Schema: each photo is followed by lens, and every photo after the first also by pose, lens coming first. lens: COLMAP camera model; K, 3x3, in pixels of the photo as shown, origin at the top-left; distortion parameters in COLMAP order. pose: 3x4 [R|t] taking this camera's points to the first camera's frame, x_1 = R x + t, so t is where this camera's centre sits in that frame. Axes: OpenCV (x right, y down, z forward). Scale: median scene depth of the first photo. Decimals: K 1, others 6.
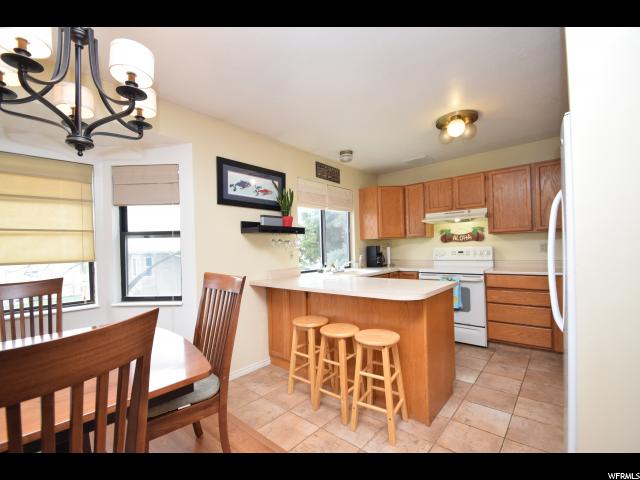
lens RADIAL K [[280.3, 0, 316.4], [0, 280.3, 250.1], [0, 0, 1]] dist [0.000440, -0.001026]
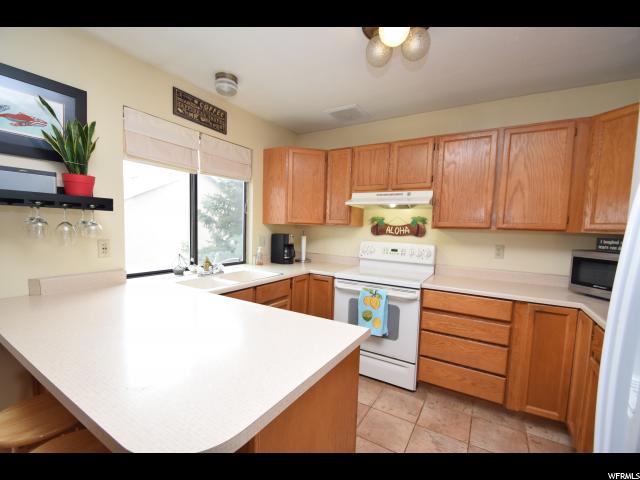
lens RADIAL K [[280.3, 0, 316.4], [0, 280.3, 250.1], [0, 0, 1]] dist [0.000440, -0.001026]
pose [[0.983620, 0.044951, 0.174558, 0.199253], [-0.058898, 0.995401, 0.075554, -0.037988], [-0.170359, -0.084597, 0.981744, 0.337294]]
